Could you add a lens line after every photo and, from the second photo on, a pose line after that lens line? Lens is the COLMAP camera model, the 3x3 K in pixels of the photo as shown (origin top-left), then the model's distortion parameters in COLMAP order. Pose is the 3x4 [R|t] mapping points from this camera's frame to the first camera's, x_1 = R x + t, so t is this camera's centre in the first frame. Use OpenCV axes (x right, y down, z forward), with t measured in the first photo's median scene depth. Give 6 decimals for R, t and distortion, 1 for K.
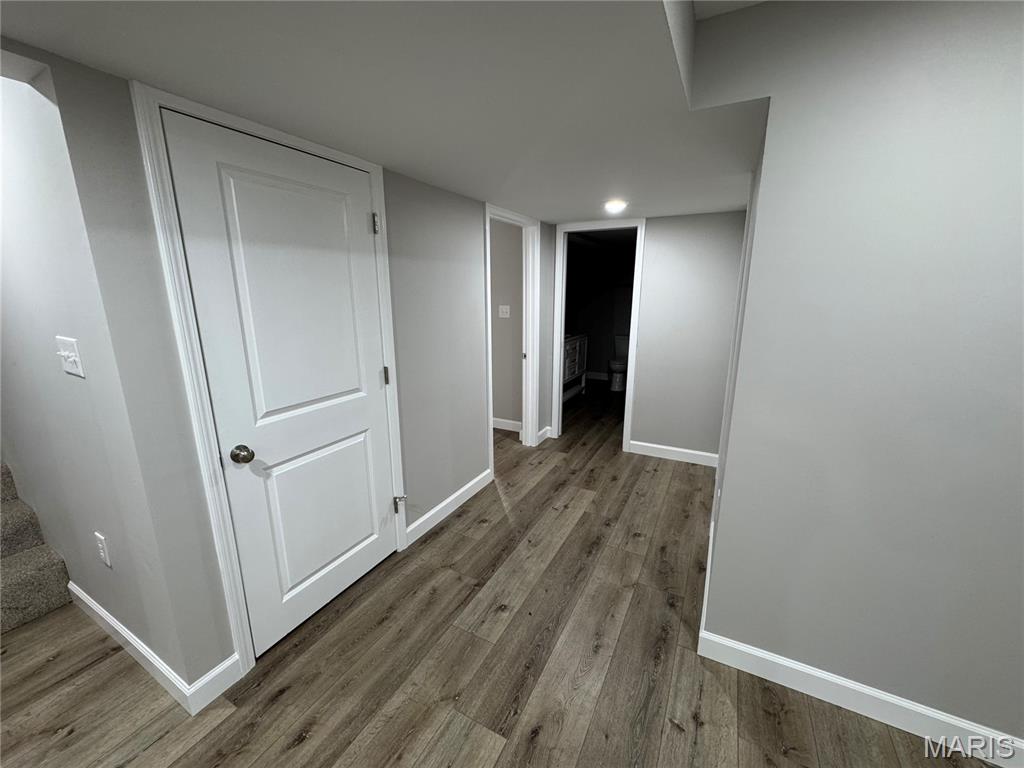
lens RADIAL K [[410.9, 0, 510.0], [0, 410.9, 377.6], [0, 0, 1]] dist [-0.001145, -0.000471]
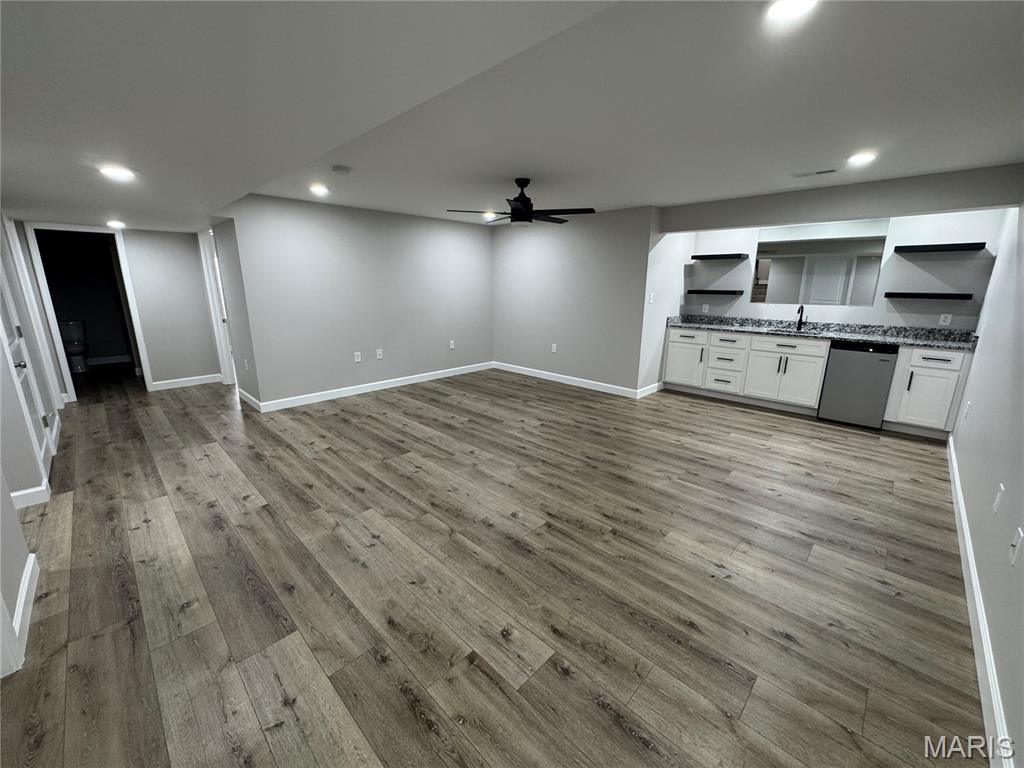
lens RADIAL K [[410.9, 0, 512.5], [0, 410.9, 384.3], [0, 0, 1]] dist [-0.001145, -0.000471]
pose [[0.270310, -0.235372, 0.933559, -1.024647], [0.216845, 0.959625, 0.179157, 0.253483], [-0.938036, 0.154010, 0.310436, -0.907783]]
